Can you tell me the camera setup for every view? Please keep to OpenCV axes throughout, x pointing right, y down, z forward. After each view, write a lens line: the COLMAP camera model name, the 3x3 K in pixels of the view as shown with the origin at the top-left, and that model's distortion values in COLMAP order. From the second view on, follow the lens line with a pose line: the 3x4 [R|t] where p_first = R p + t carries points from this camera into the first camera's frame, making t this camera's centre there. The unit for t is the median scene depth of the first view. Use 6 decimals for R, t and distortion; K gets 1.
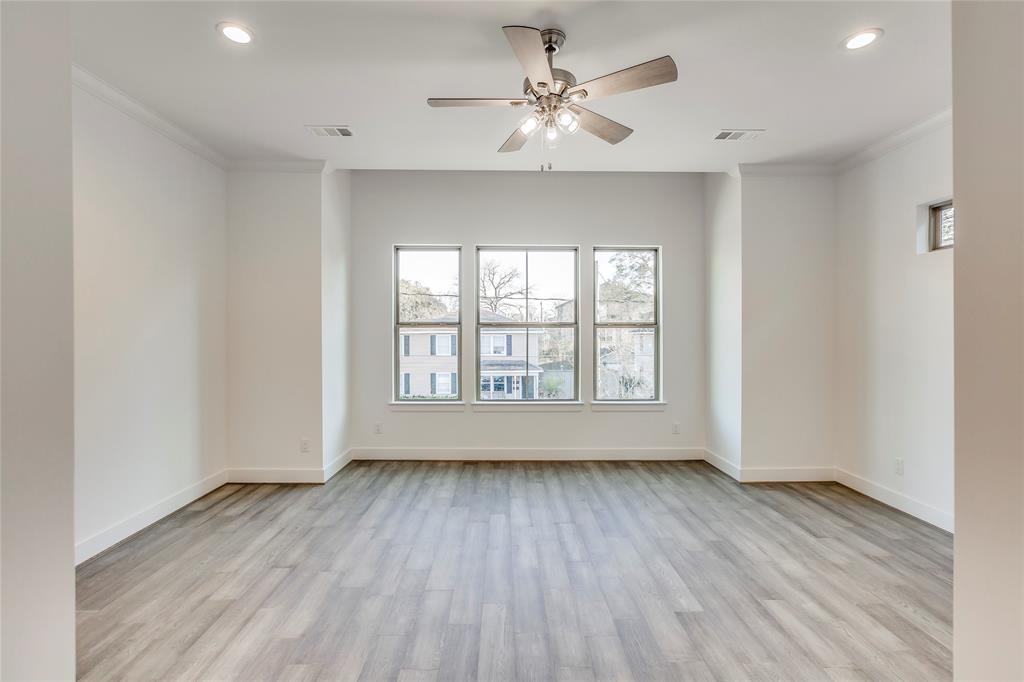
lens RADIAL K [[445.0, 0, 505.9], [0, 445.0, 335.3], [0, 0, 1]] dist [0.003910, -0.000018]
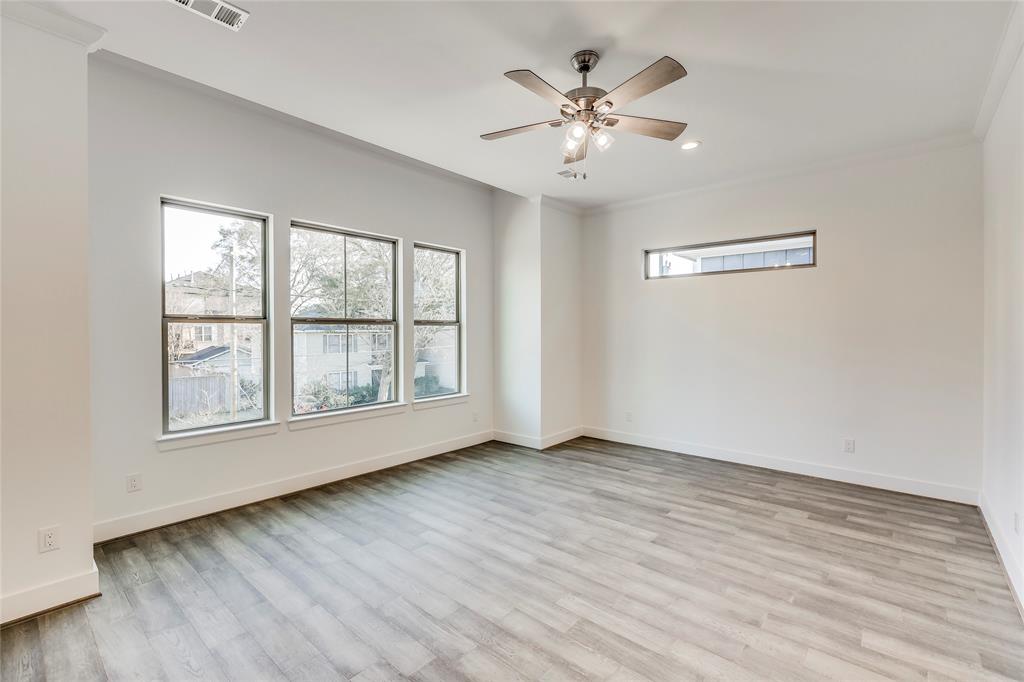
lens RADIAL K [[445.0, 0, 508.6], [0, 445.0, 339.5], [0, 0, 1]] dist [0.003910, -0.000018]
pose [[0.678557, -0.015247, 0.734389, -0.539421], [0.005317, 0.999860, 0.015846, -0.001155], [-0.734528, -0.006848, 0.678544, 0.260245]]
